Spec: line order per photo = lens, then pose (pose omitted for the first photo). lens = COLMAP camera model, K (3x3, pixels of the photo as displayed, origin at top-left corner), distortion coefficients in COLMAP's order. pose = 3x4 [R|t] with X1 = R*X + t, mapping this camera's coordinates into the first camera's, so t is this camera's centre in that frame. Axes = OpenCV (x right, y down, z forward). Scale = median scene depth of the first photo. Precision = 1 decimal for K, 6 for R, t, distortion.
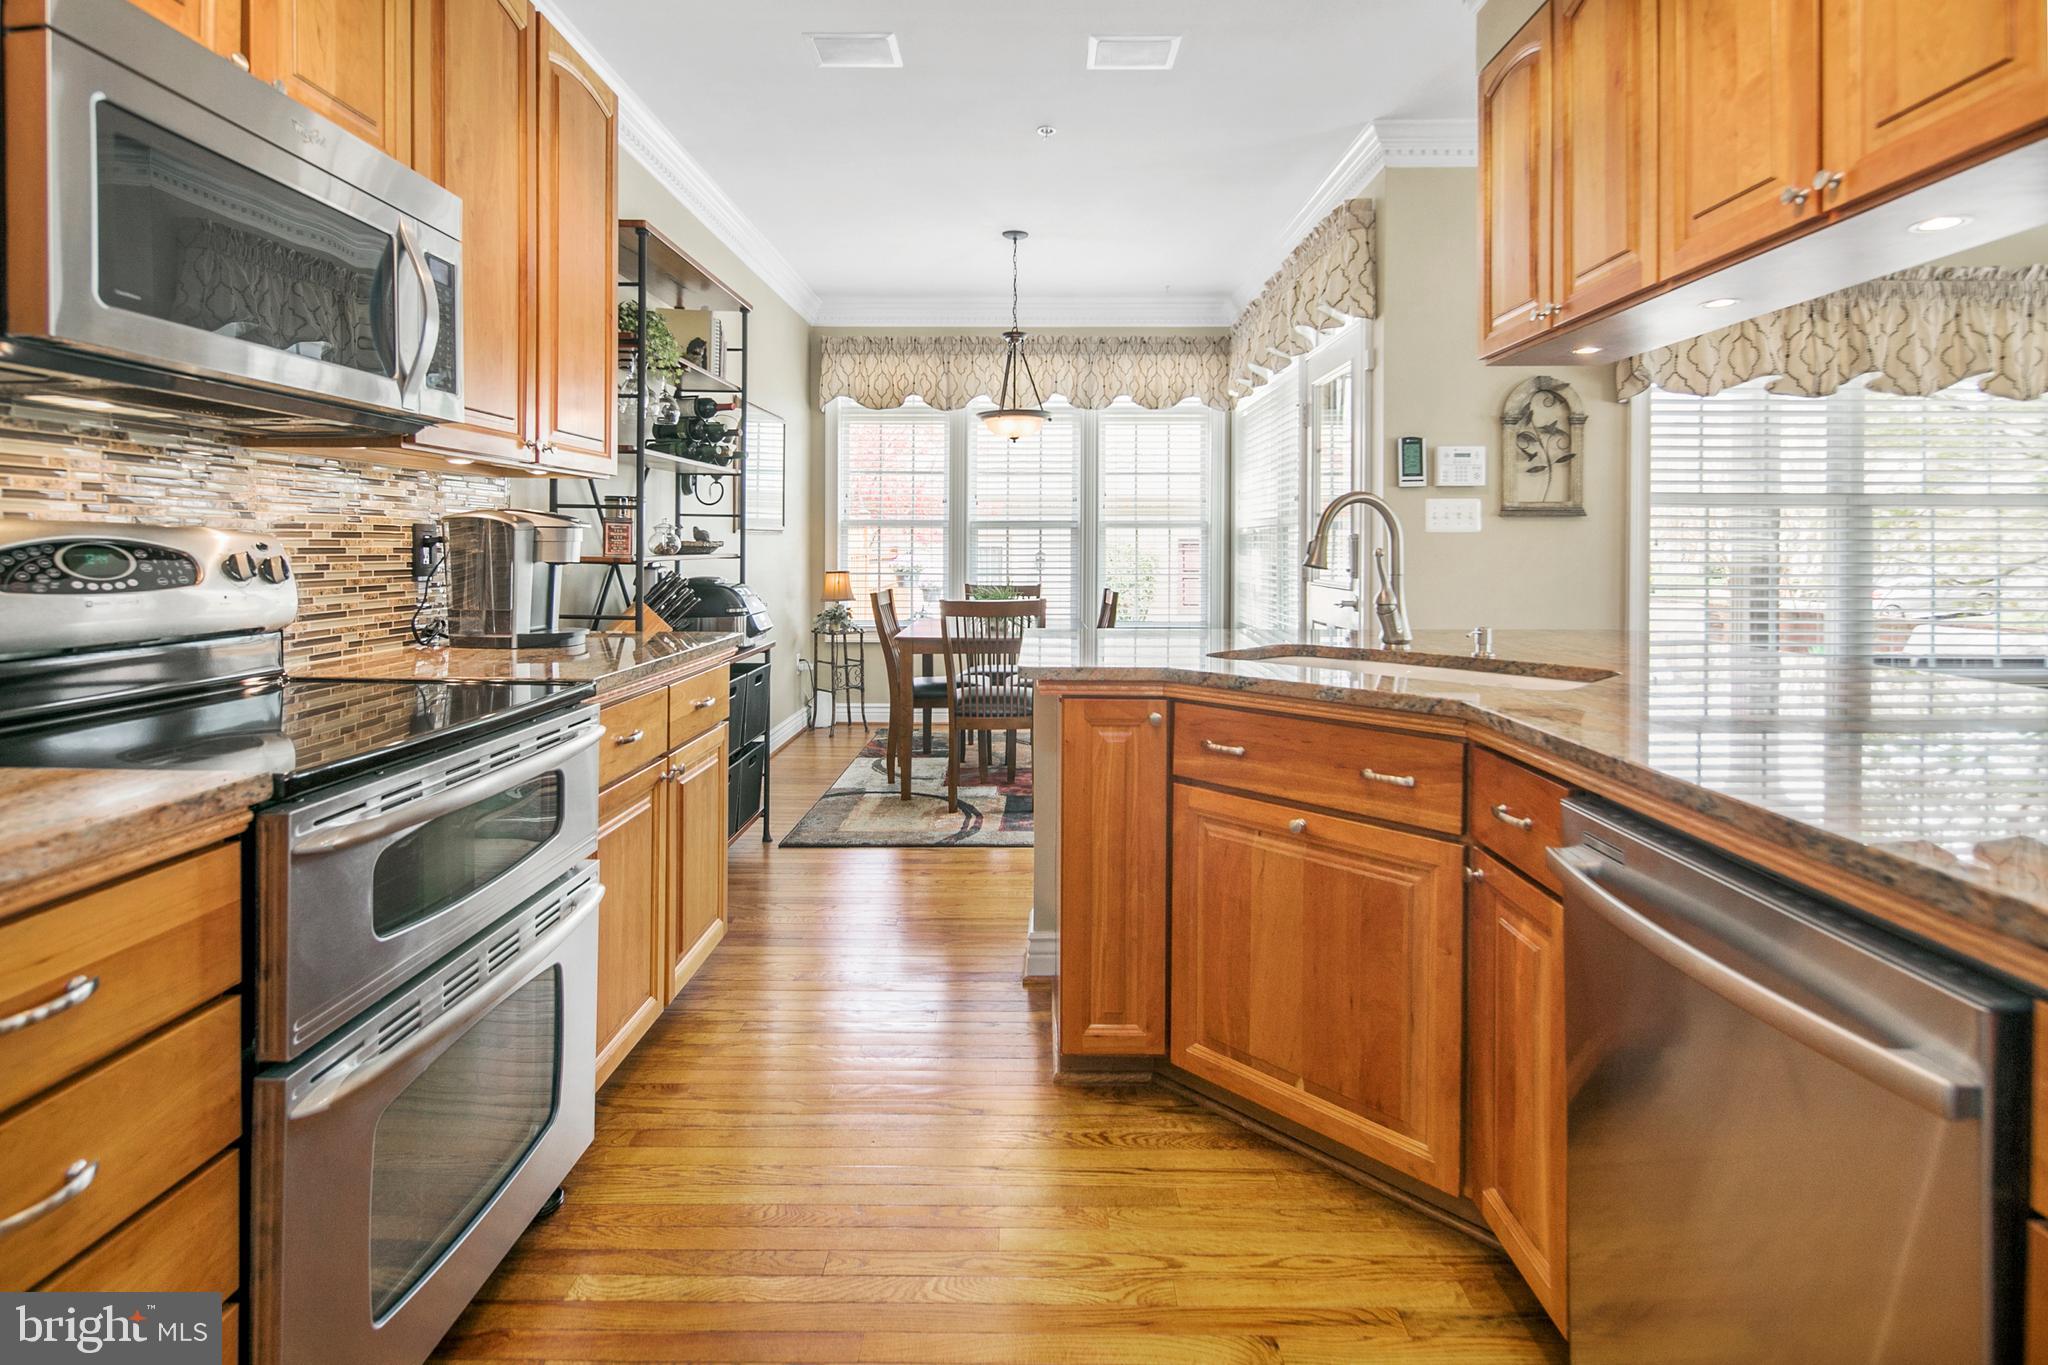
lens RADIAL K [[991.6, 0, 1029.1], [0, 991.6, 550.8], [0, 0, 1]] dist [-0.000205, -0.000362]
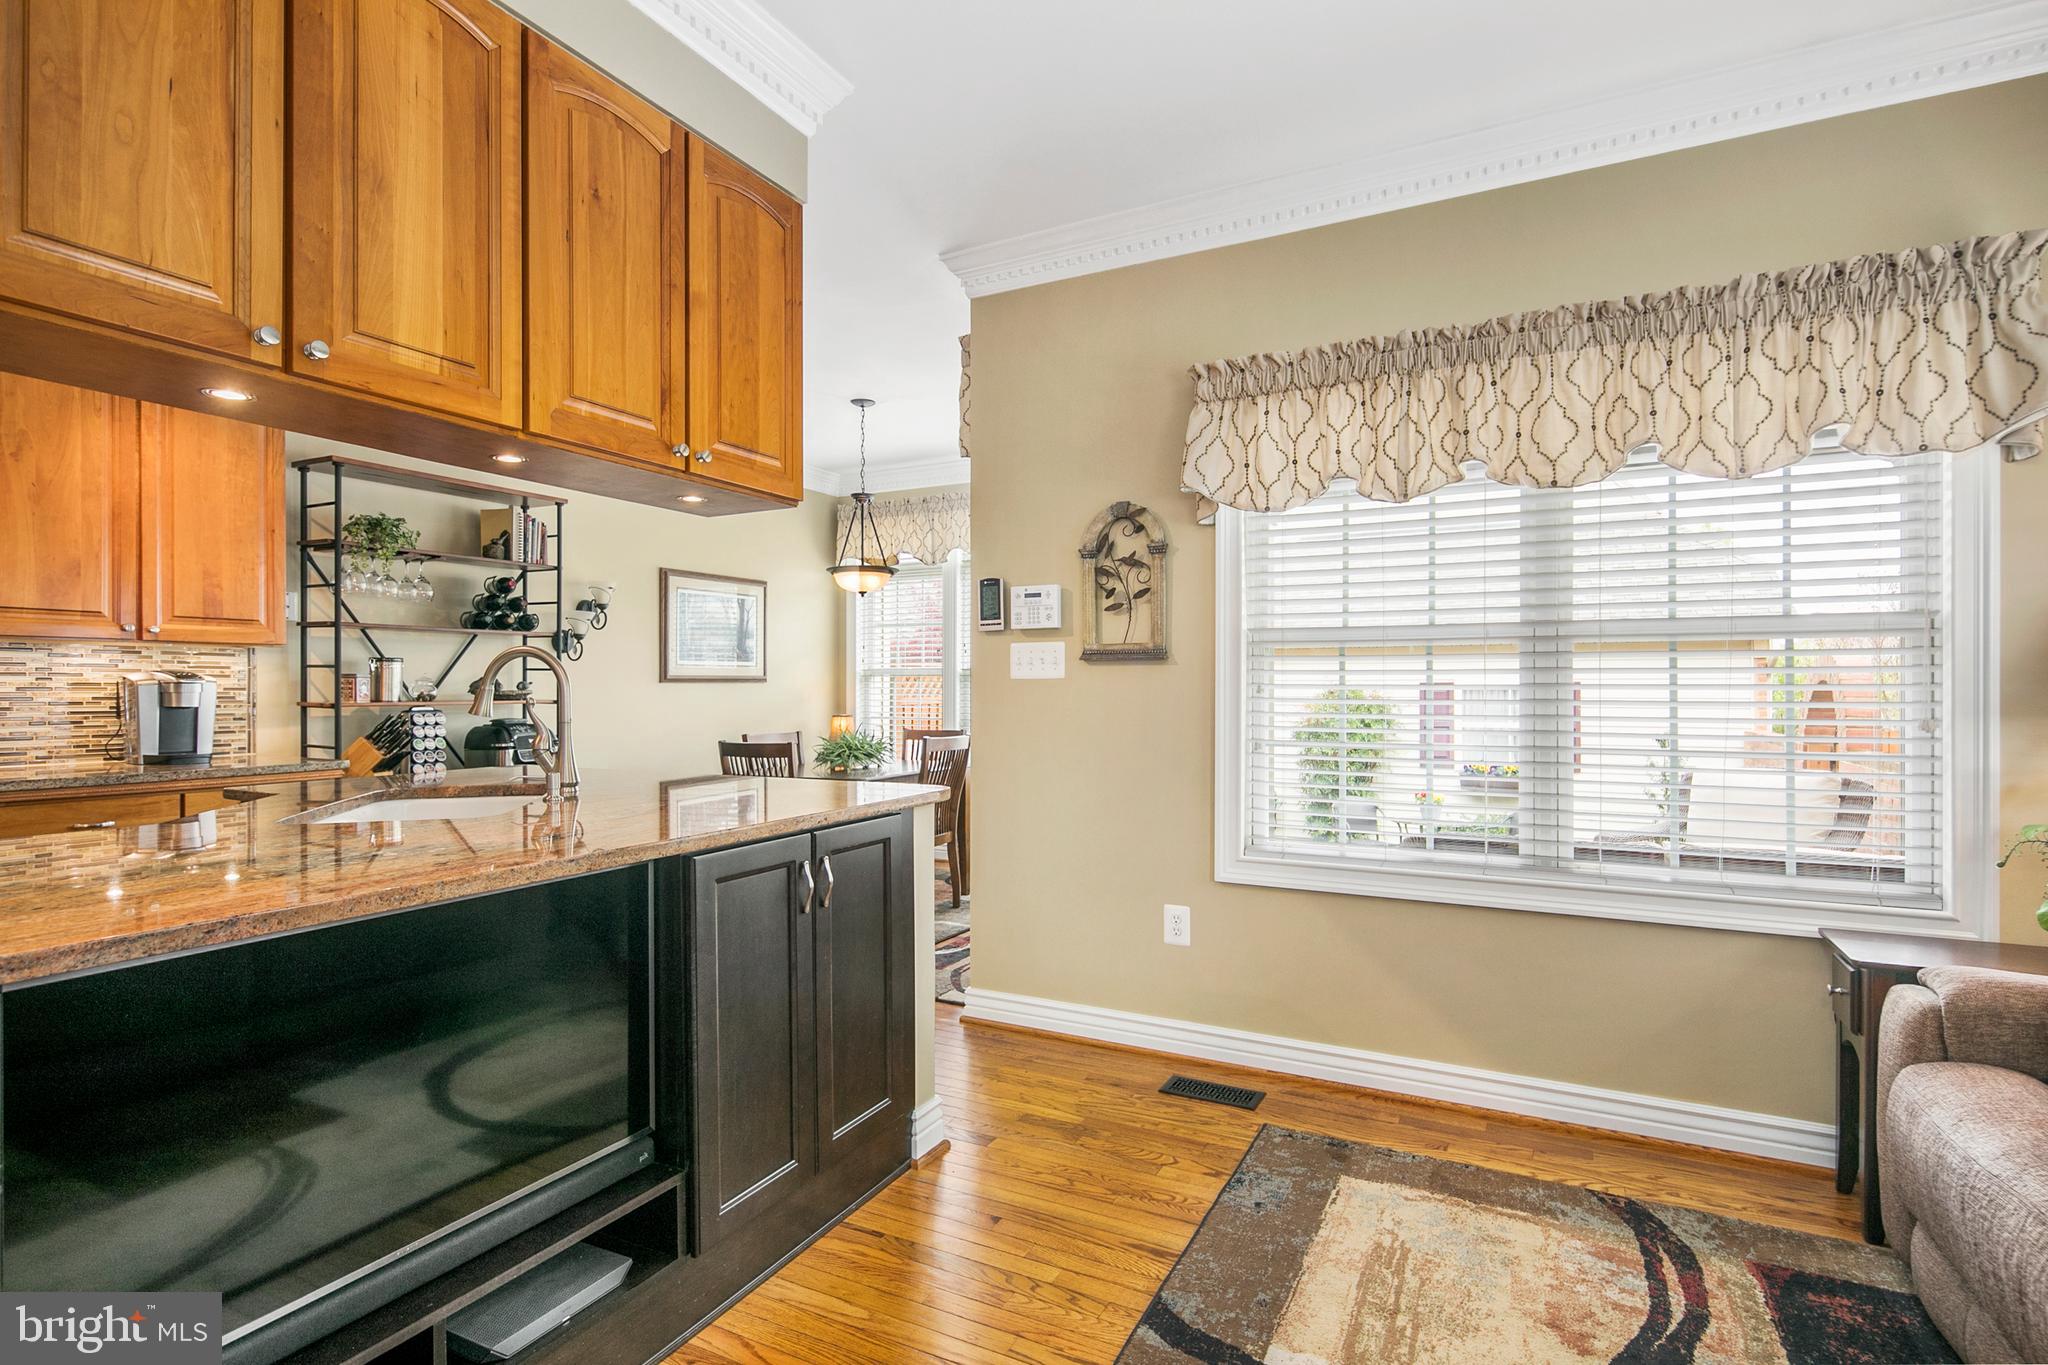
lens RADIAL K [[988.8, 0, 1024.0], [0, 988.8, 682.5], [0, 0, 1]] dist [-0.002521, -0.001506]
pose [[0.890862, -0.005765, -0.454237, 0.501673], [0.000275, 0.999926, -0.012153, -0.002407], [0.454274, 0.010702, 0.890798, 0.105045]]
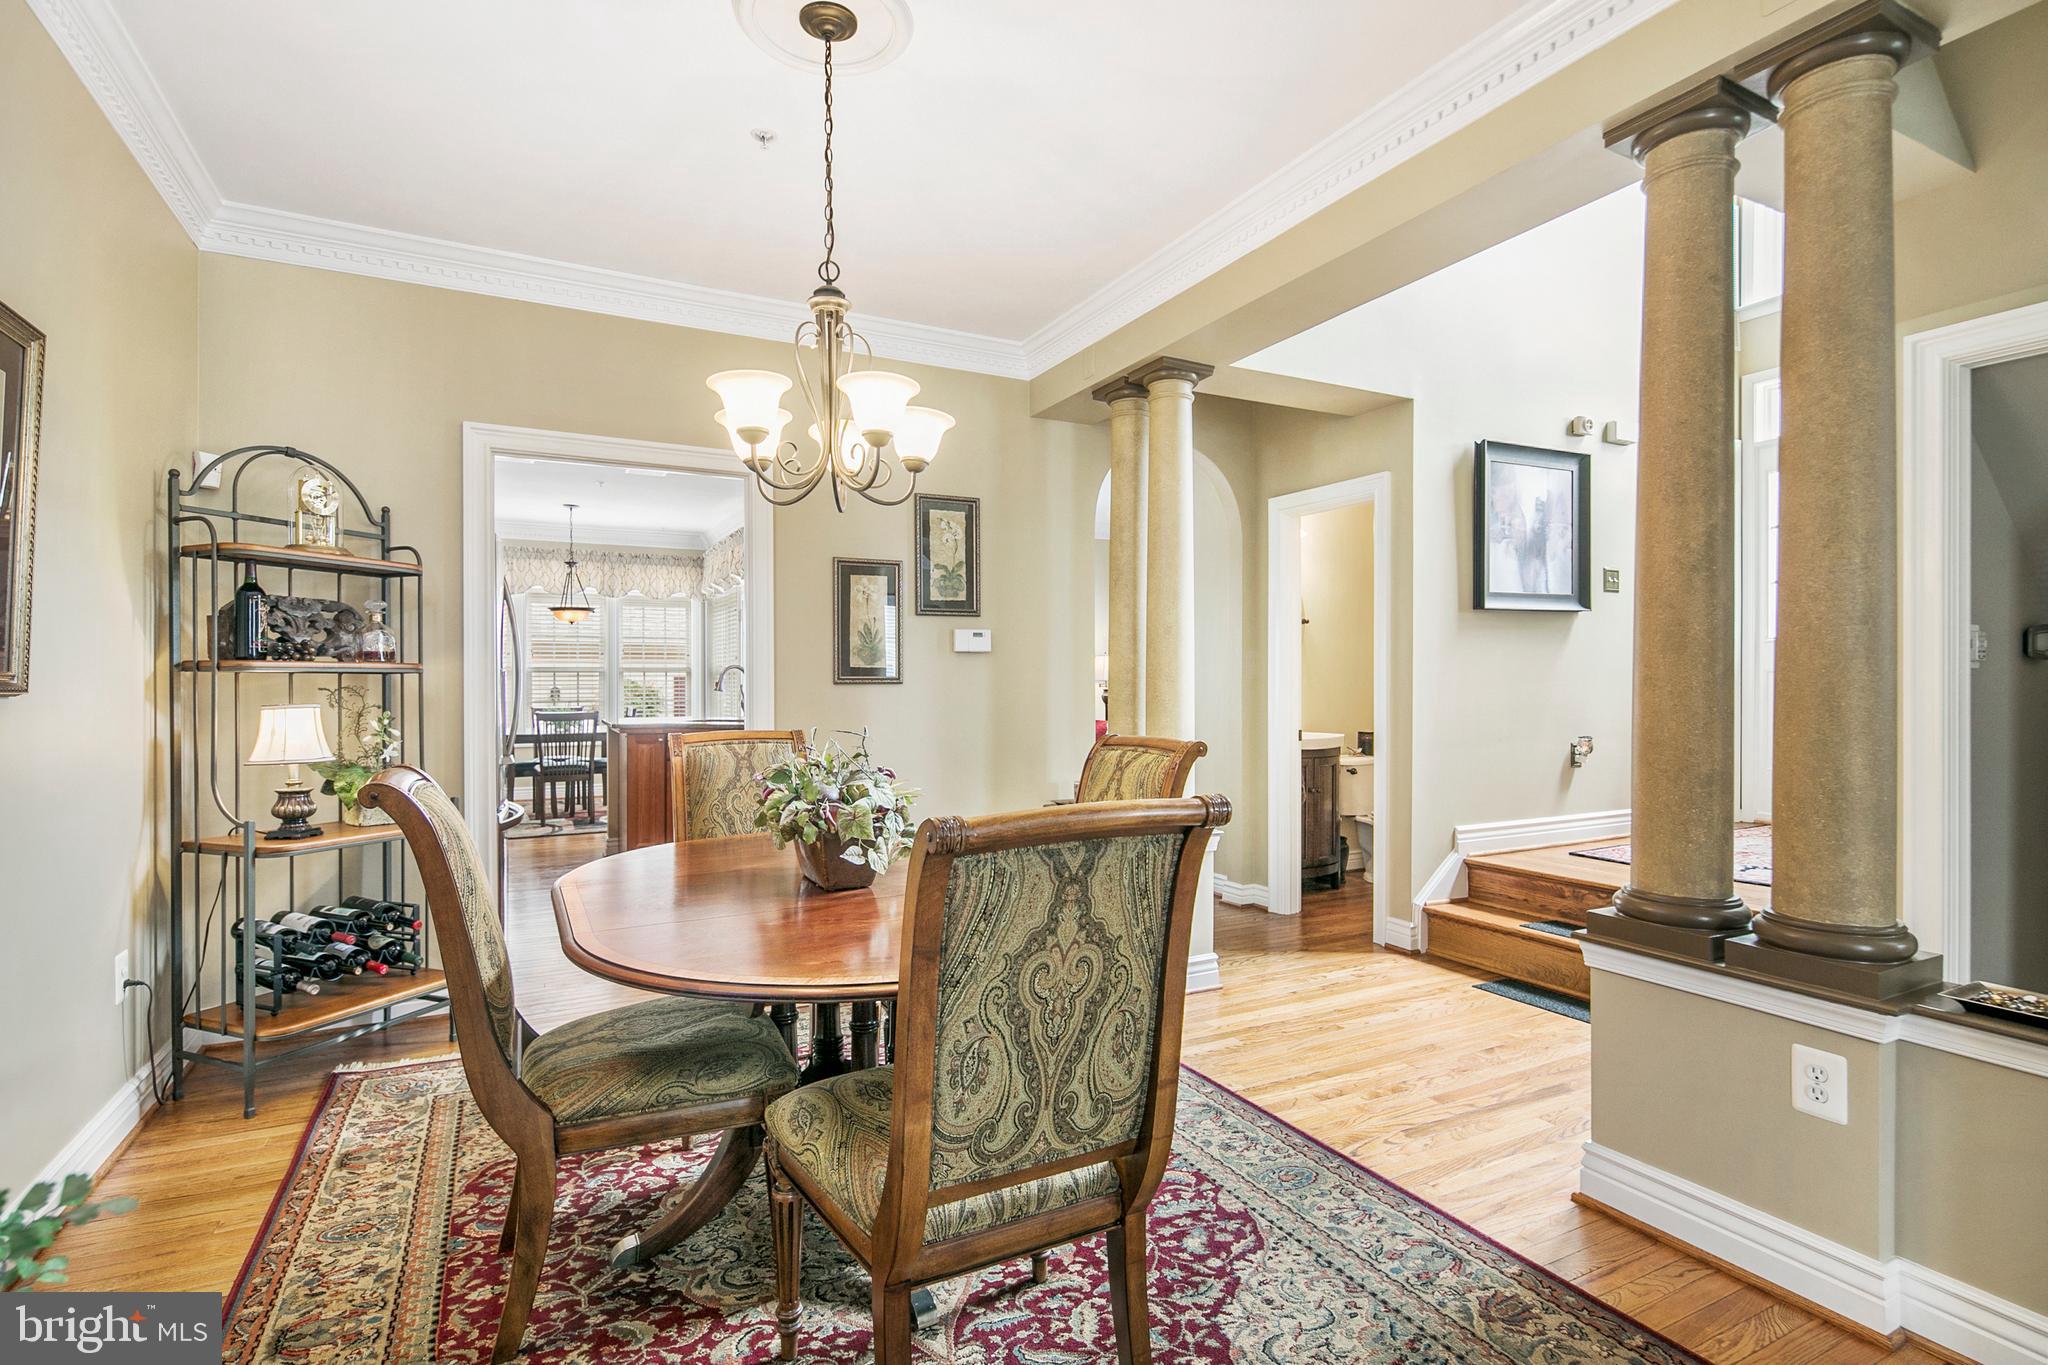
lens RADIAL K [[988.8, 0, 1024.0], [0, 988.8, 682.5], [0, 0, 1]] dist [-0.002521, -0.001506]
pose [[0.884225, -0.003749, 0.467046, -0.098280], [0.004170, 0.999991, 0.000132, -0.004650], [-0.467043, 0.001831, 0.884233, -0.727368]]
